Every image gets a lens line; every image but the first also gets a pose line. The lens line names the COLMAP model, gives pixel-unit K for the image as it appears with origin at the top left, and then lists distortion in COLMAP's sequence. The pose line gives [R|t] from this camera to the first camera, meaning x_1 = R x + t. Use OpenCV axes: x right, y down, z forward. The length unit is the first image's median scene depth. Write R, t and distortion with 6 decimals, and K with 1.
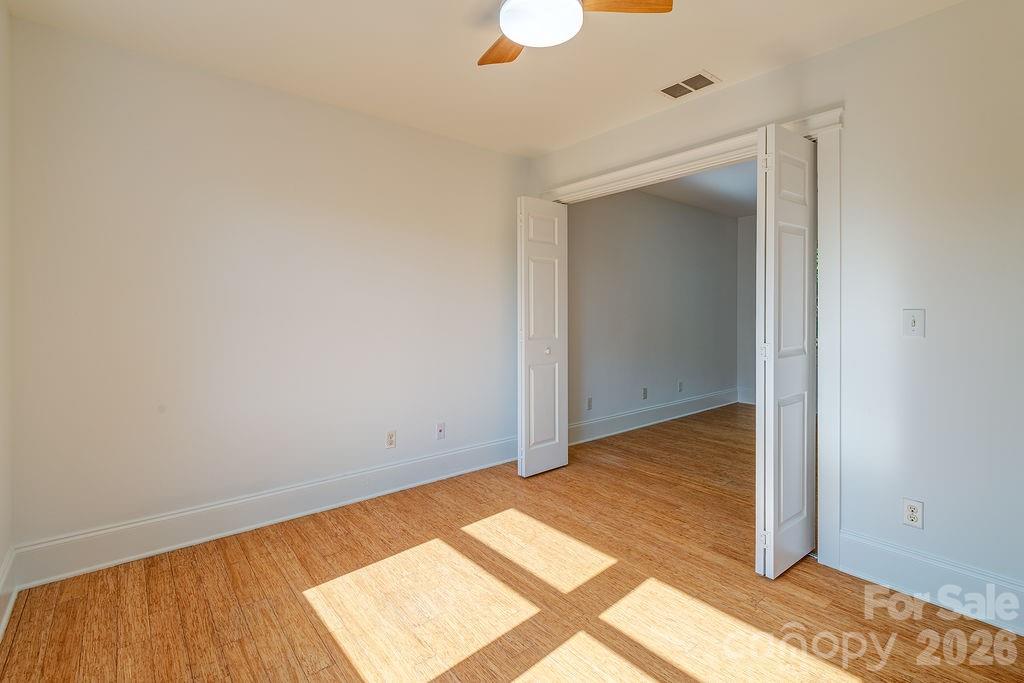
lens RADIAL K [[470.5, 0, 535.0], [0, 470.5, 311.3], [0, 0, 1]] dist [0.017312, -0.006763]
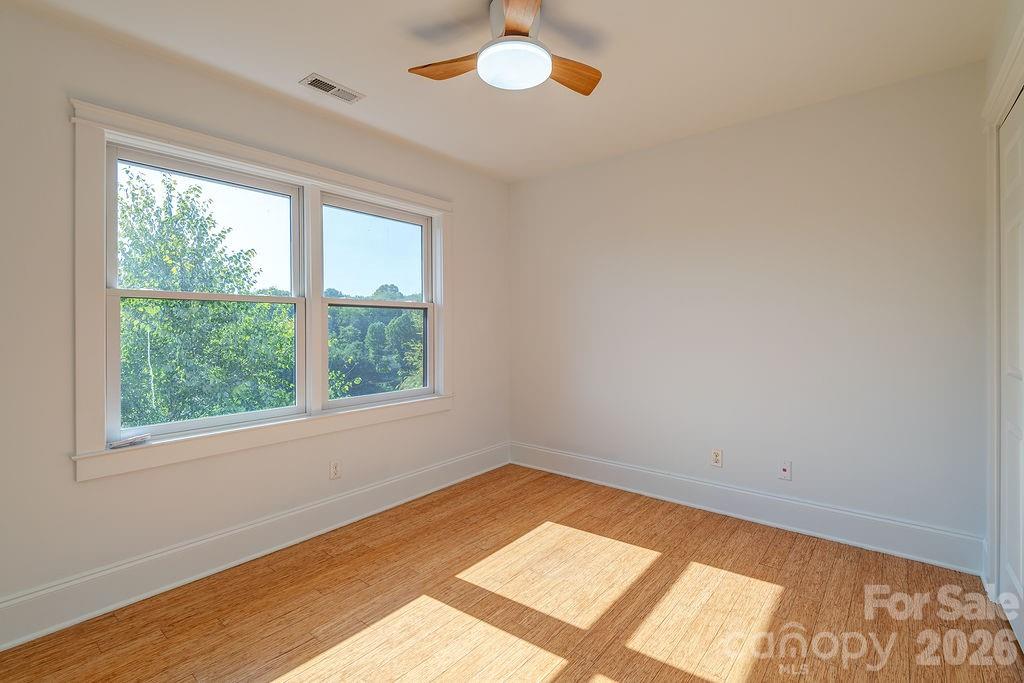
lens RADIAL K [[470.5, 0, 515.1], [0, 470.5, 334.2], [0, 0, 1]] dist [0.017312, -0.006763]
pose [[0.185293, 0.019652, -0.982487, 0.746064], [0.000060, 0.999800, 0.020009, -0.007377], [0.982683, -0.003766, 0.185254, 0.532020]]
